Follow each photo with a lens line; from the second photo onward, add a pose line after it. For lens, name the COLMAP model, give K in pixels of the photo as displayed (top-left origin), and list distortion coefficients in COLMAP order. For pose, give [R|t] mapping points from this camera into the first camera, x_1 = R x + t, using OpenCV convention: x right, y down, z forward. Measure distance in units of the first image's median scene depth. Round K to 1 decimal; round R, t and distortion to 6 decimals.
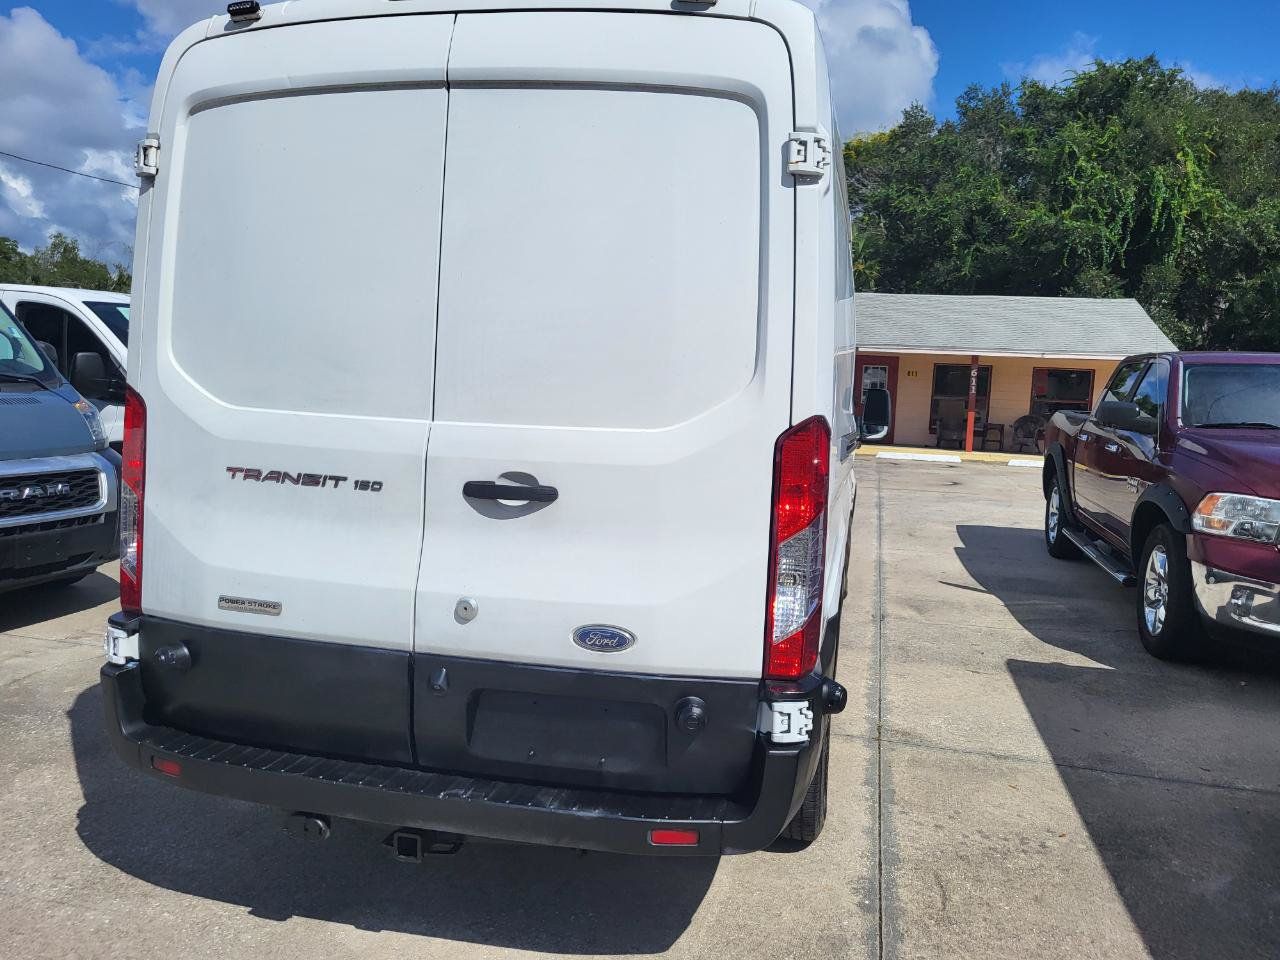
lens RADIAL K [[964.9, 0, 658.7], [0, 964.9, 475.3], [0, 0, 1]] dist [0.052886, -0.038437]
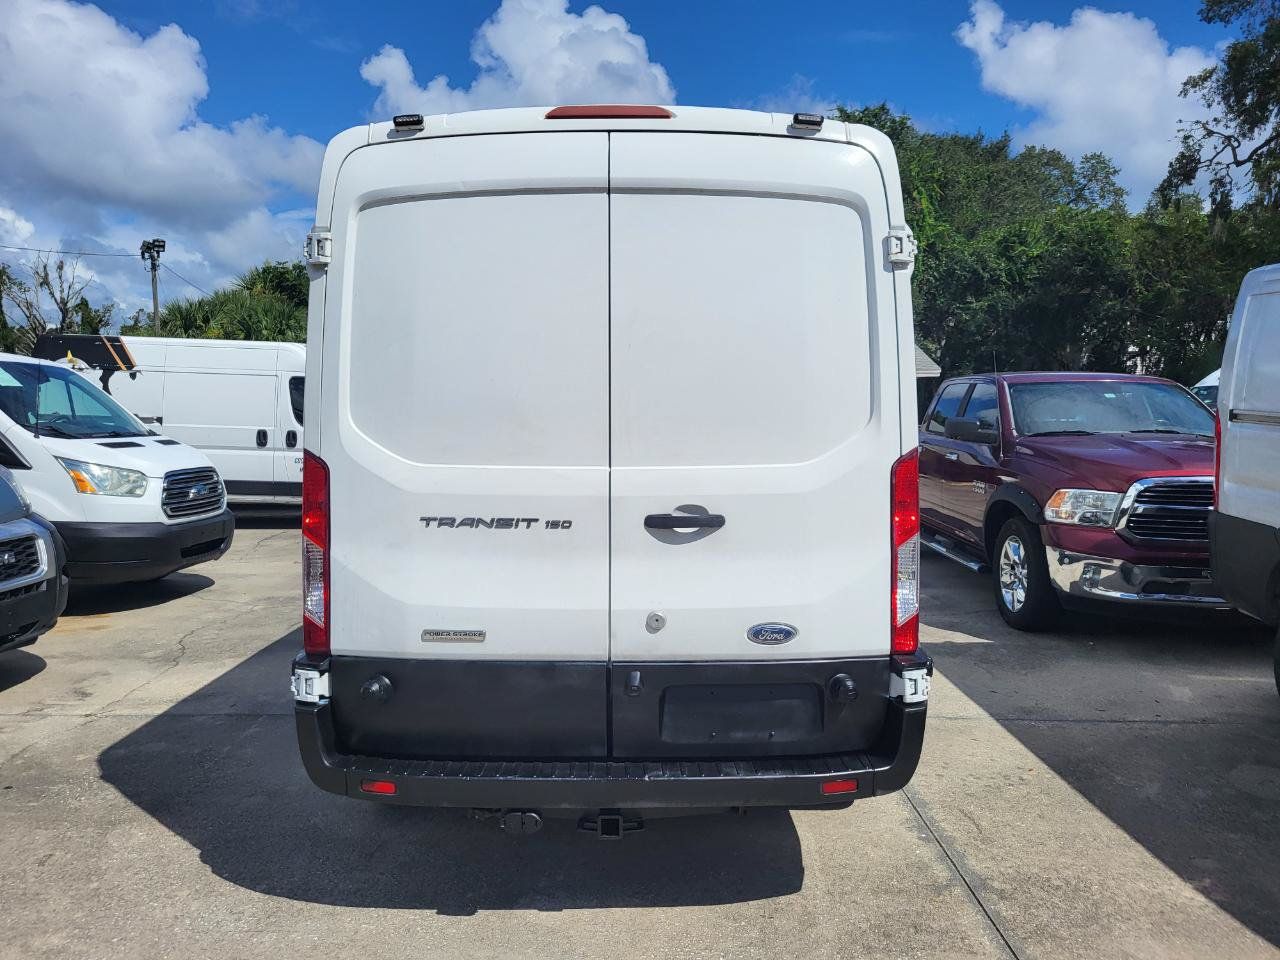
lens RADIAL K [[963.5, 0, 640.3], [0, 963.5, 476.3], [0, 0, 1]] dist [0.055645, -0.047509]
pose [[0.975391, -0.057779, 0.212776, -0.427311], [0.063243, 0.997818, -0.018958, -0.018566], [-0.211216, 0.031948, 0.976917, -0.165691]]
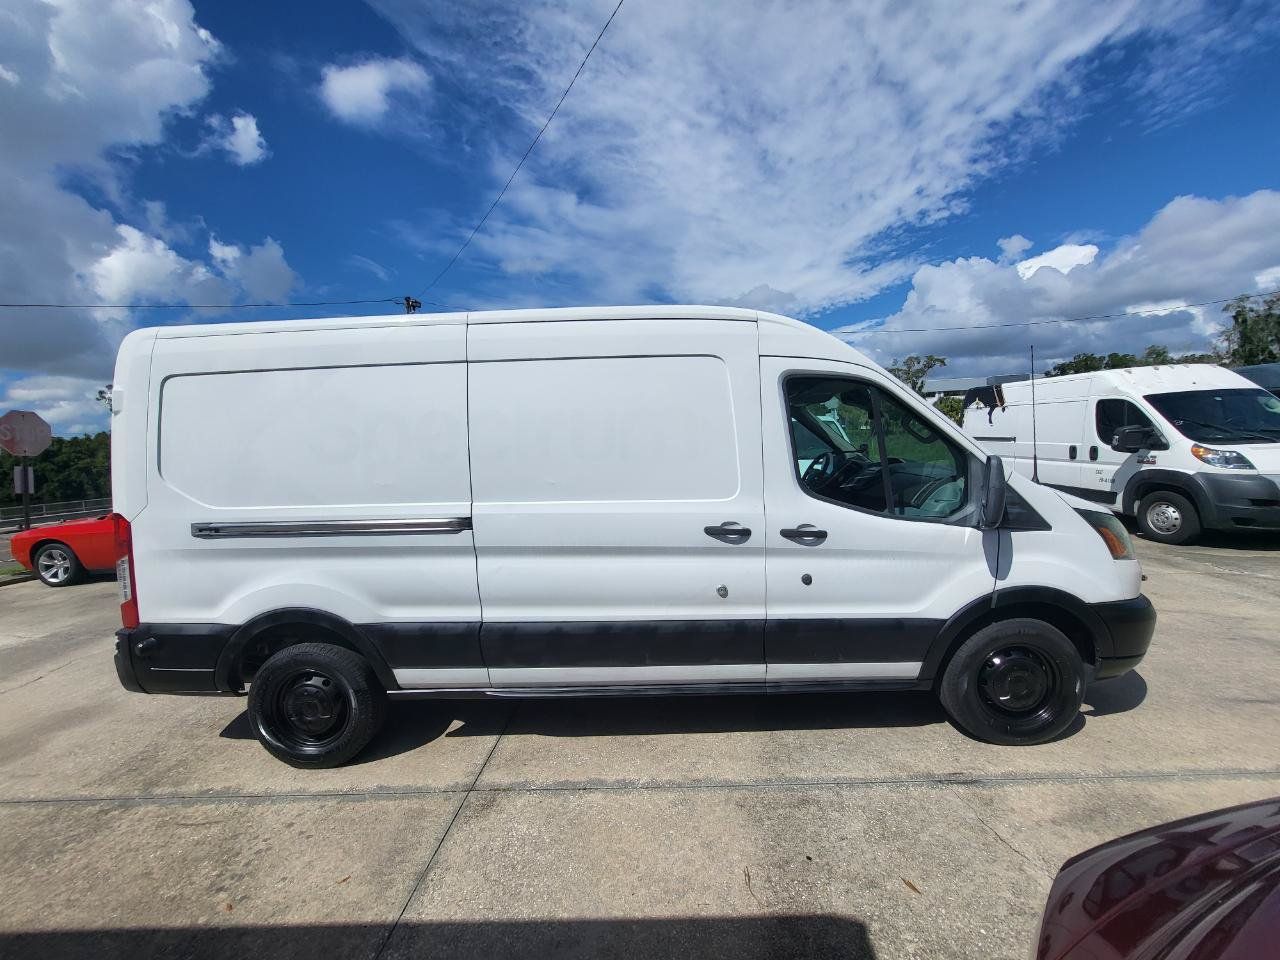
lens RADIAL K [[506.9, 0, 641.8], [0, 506.9, 487.9], [0, 0, 1]] dist [-0.001975, 0.000686]
pose [[0.181208, 0.030333, -0.982977, 1.397821], [-0.033353, 0.999139, 0.024683, -0.174674], [0.982879, 0.028313, 0.182063, 1.799130]]
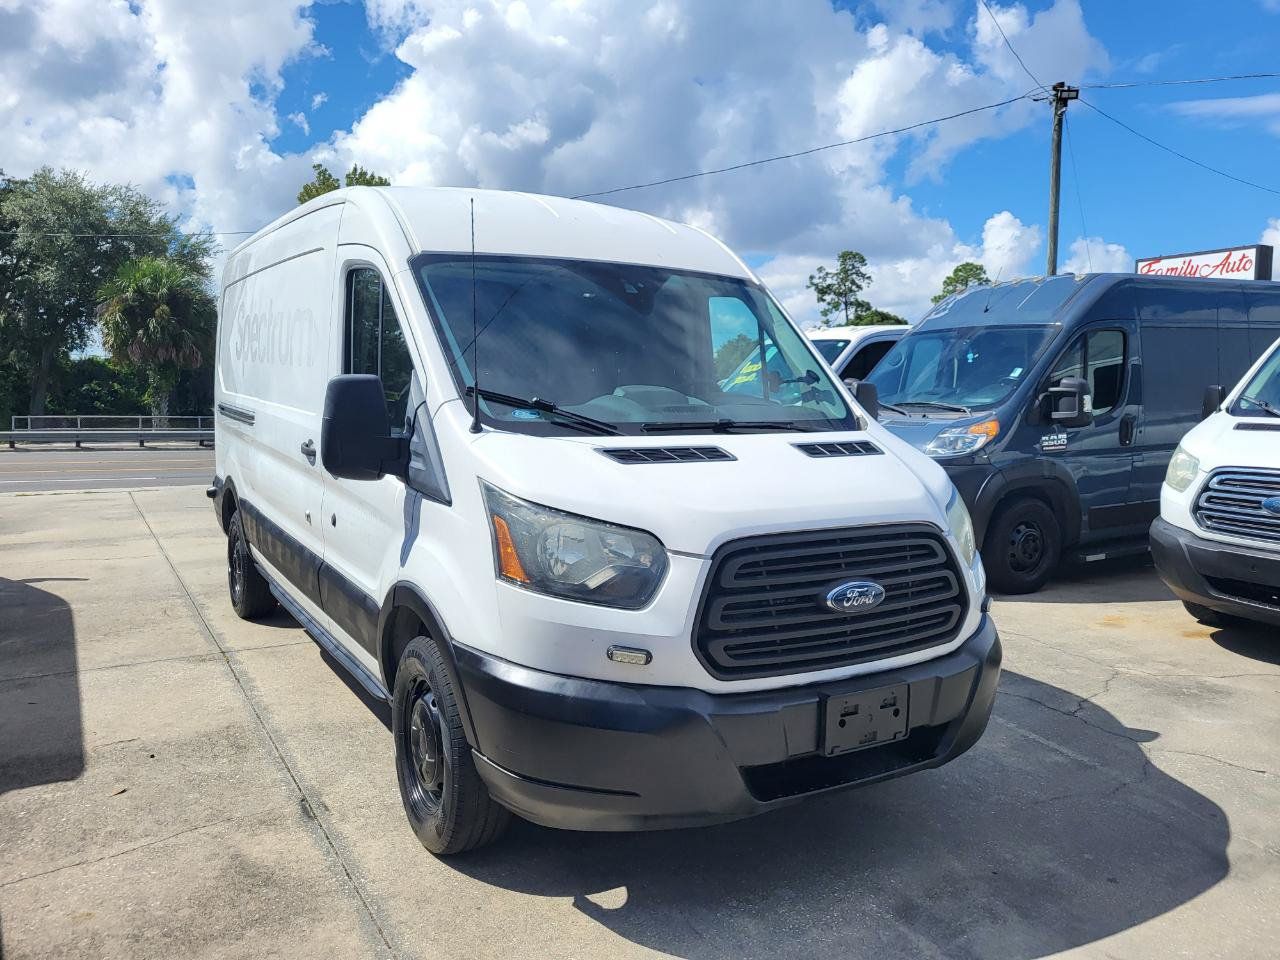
lens RADIAL K [[998.6, 0, 662.5], [0, 998.6, 456.9], [0, 0, 1]] dist [0.058328, -0.056203]
pose [[-0.722847, -0.002454, -0.691004, 1.208454], [-0.107925, 0.988123, 0.109389, -0.315768], [0.682528, 0.153648, -0.714526, 3.837697]]
